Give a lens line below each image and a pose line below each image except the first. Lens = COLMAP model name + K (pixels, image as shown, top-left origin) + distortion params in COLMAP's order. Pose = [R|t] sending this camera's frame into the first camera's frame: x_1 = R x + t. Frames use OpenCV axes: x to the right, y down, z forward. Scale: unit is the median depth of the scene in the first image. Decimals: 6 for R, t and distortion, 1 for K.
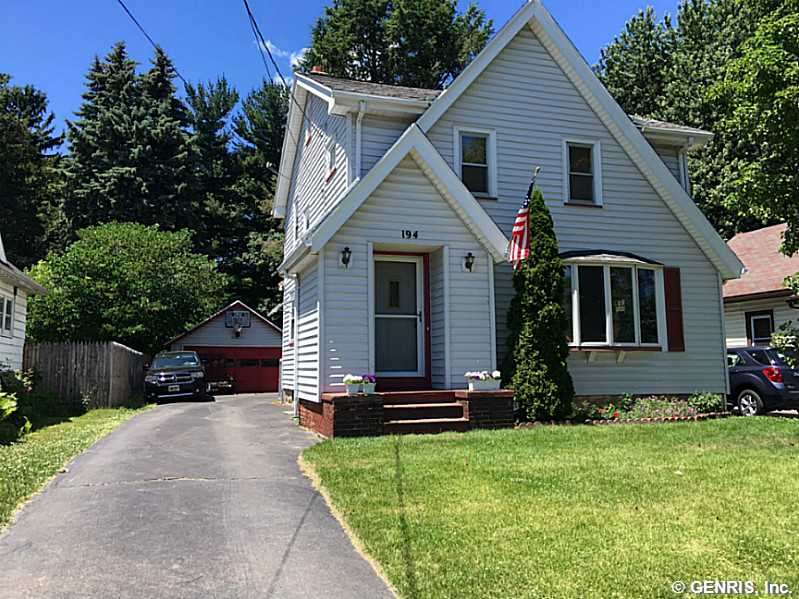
lens RADIAL K [[677.8, 0, 398.7], [0, 677.8, 299.6], [0, 0, 1]] dist [0.069308, -0.115394]
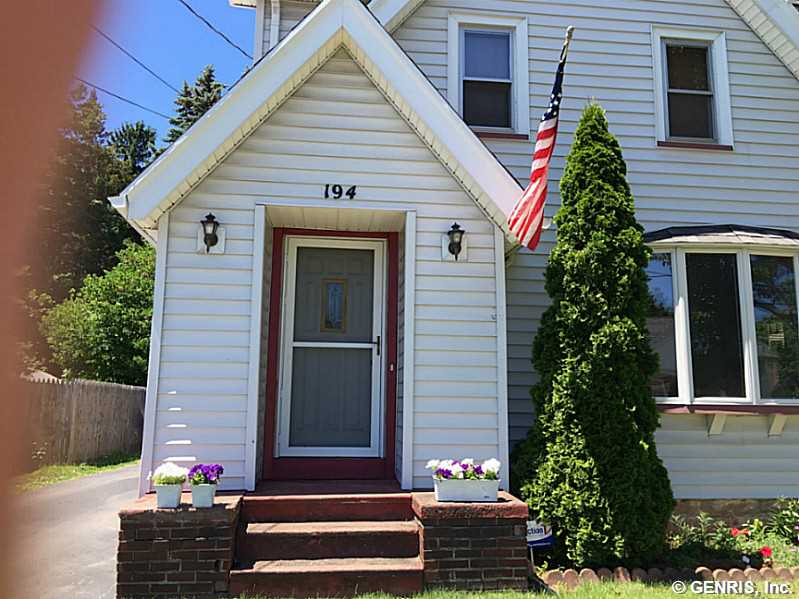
lens RADIAL K [[677.8, 0, 397.9], [0, 677.8, 296.9], [0, 0, 1]] dist [0.069308, -0.115394]
pose [[0.981064, -0.010181, -0.193415, 0.160156], [-0.000234, 0.998554, -0.053748, 0.015339], [0.193683, 0.052776, 0.979644, 0.473951]]
